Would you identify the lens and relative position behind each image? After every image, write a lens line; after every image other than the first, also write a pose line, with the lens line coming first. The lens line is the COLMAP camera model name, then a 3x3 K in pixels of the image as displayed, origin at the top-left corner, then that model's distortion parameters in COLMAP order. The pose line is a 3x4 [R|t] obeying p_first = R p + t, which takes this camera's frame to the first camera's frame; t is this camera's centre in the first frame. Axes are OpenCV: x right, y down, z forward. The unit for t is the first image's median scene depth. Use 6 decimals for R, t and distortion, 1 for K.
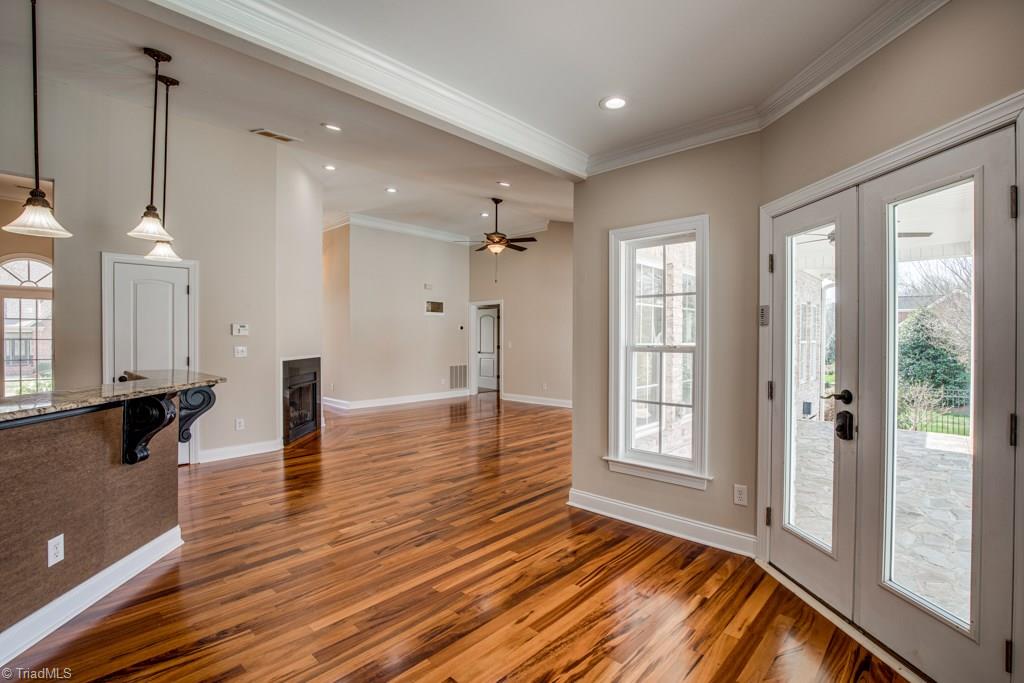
lens RADIAL K [[471.5, 0, 517.7], [0, 471.5, 337.2], [0, 0, 1]] dist [-0.041619, 0.008170]
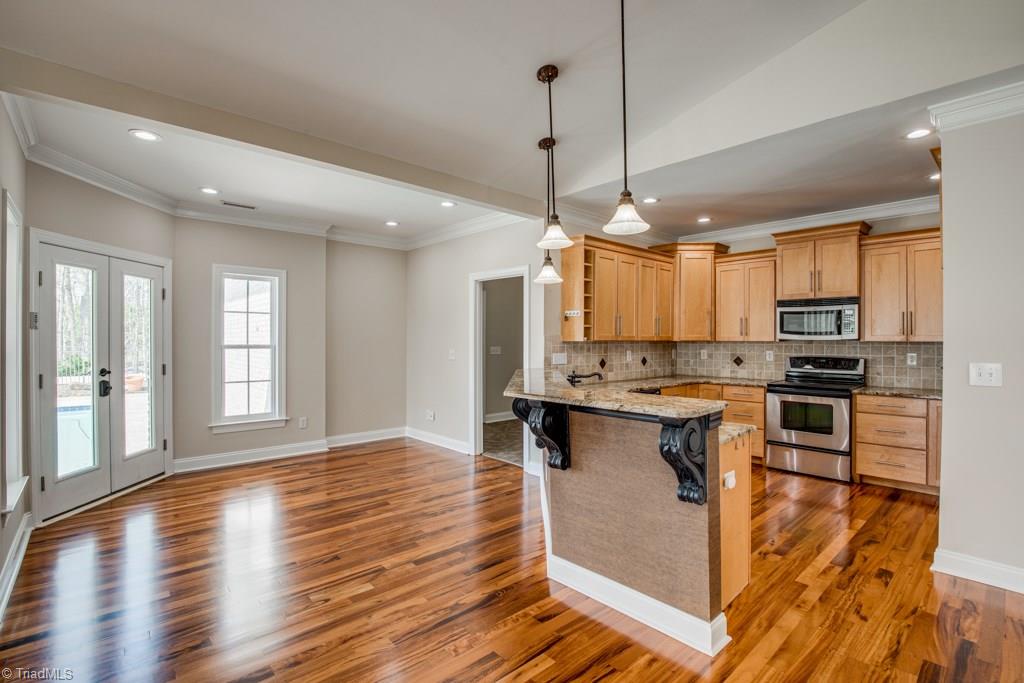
lens RADIAL K [[471.5, 0, 515.5], [0, 471.5, 339.4], [0, 0, 1]] dist [-0.041619, 0.008170]
pose [[-0.996007, -0.006716, 0.089019, -0.815776], [-0.006975, 0.999972, -0.002604, -0.002729], [-0.088999, -0.003215, -0.996027, 2.084775]]
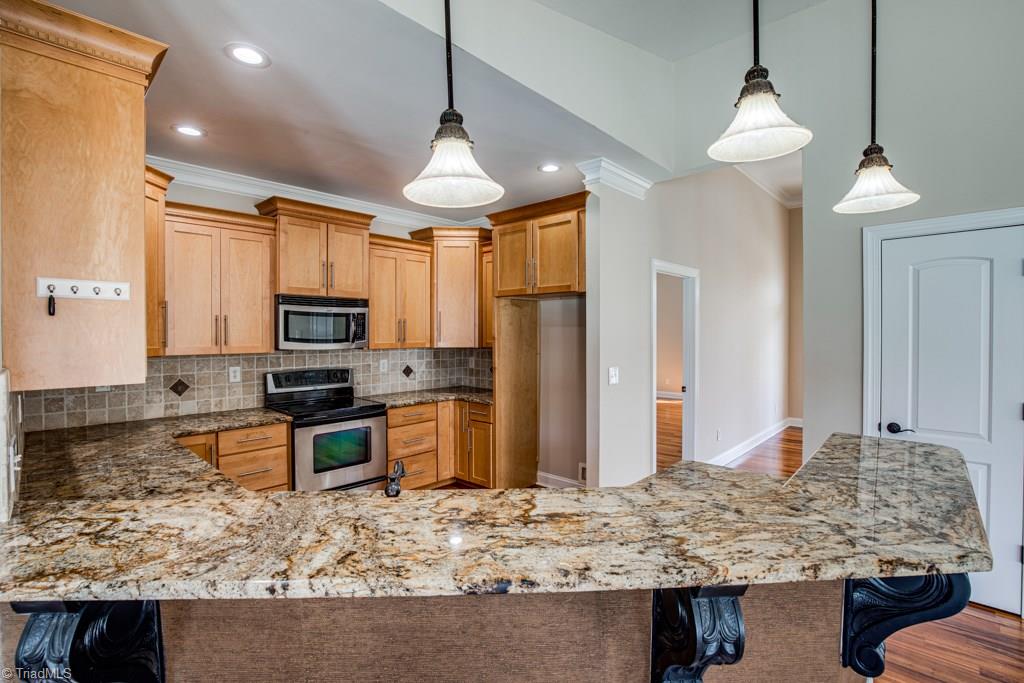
lens RADIAL K [[471.5, 0, 516.7], [0, 471.5, 345.4], [0, 0, 1]] dist [-0.041619, 0.008170]
pose [[-0.005797, 0.022131, -0.999738, -0.388097], [0.004794, 0.999744, 0.022103, -0.054567], [0.999972, -0.004665, -0.005901, 0.789112]]
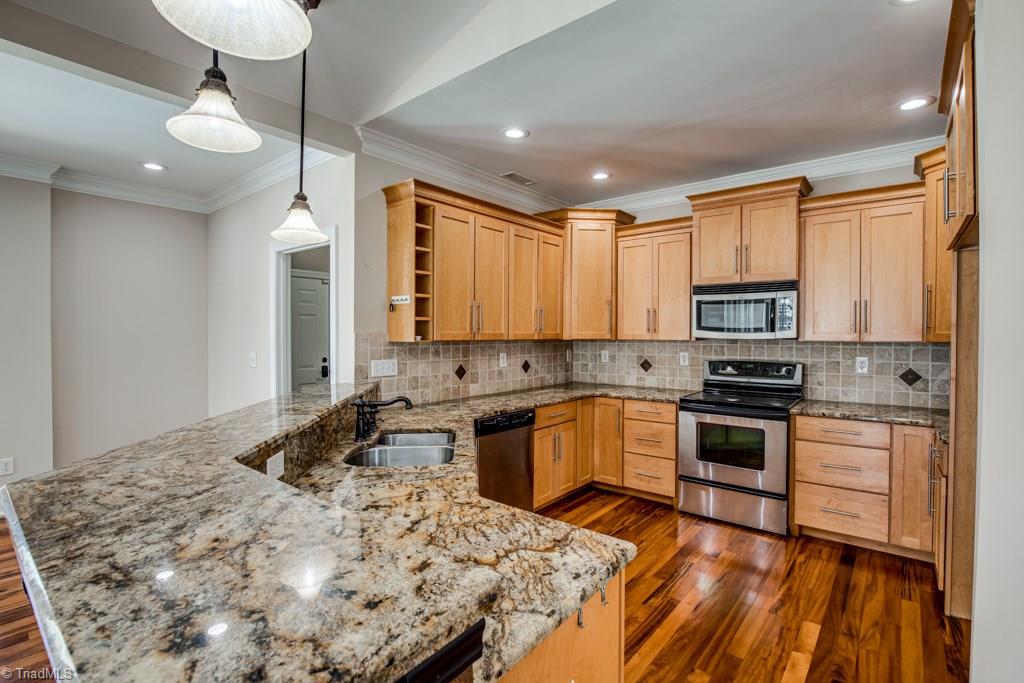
lens RADIAL K [[471.5, 0, 516.9], [0, 471.5, 340.1], [0, 0, 1]] dist [-0.041619, 0.008170]
pose [[-0.998453, -0.005414, -0.055333, -1.092825], [-0.005958, 0.999935, 0.009684, -0.019057], [0.055277, 0.009999, -0.998421, 1.498968]]
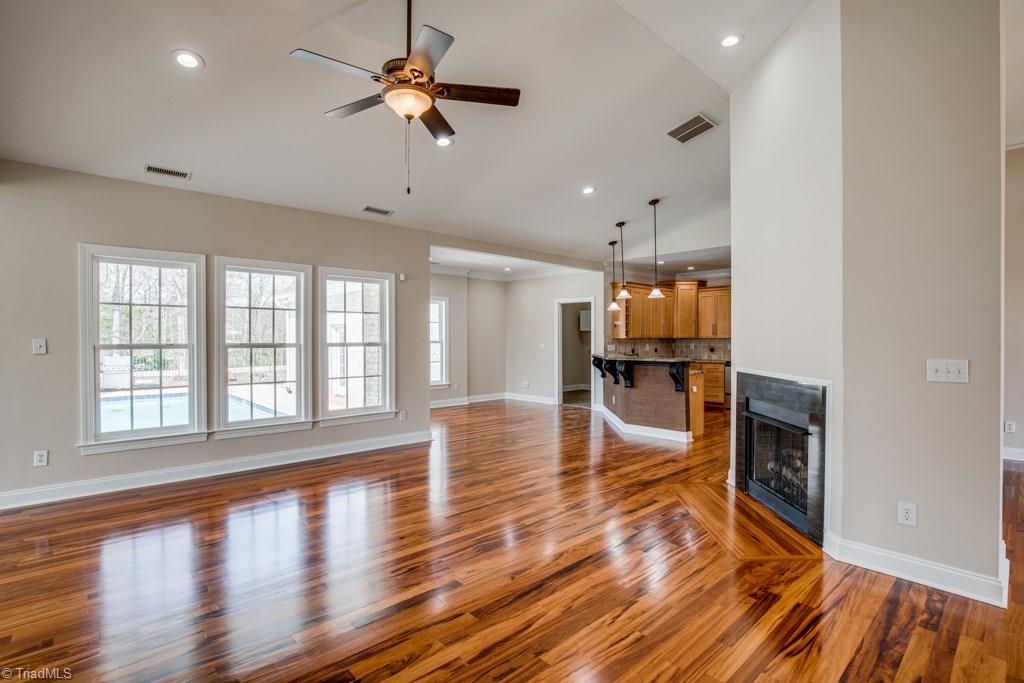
lens RADIAL K [[471.5, 0, 512.4], [0, 471.5, 344.2], [0, 0, 1]] dist [-0.041619, 0.008170]
pose [[-0.995411, -0.003668, 0.095624, -0.452206], [-0.002595, 0.999932, 0.011340, 0.003527], [-0.095659, 0.011039, -0.995353, 3.609701]]
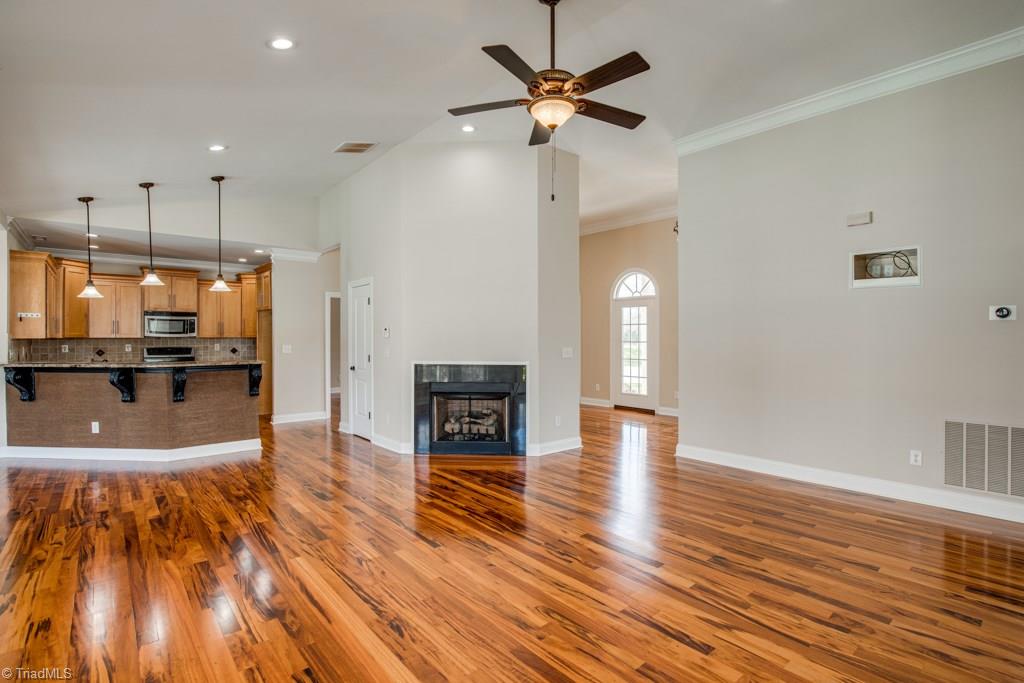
lens RADIAL K [[496.6, 0, 495.8], [0, 496.6, 333.8], [0, 0, 1]] dist [-0.013982, 0.000106]
pose [[-0.151193, -0.009699, -0.988457, 0.955949], [0.002969, 0.999943, -0.010265, 0.005335], [0.988500, -0.004487, -0.151155, 2.692877]]
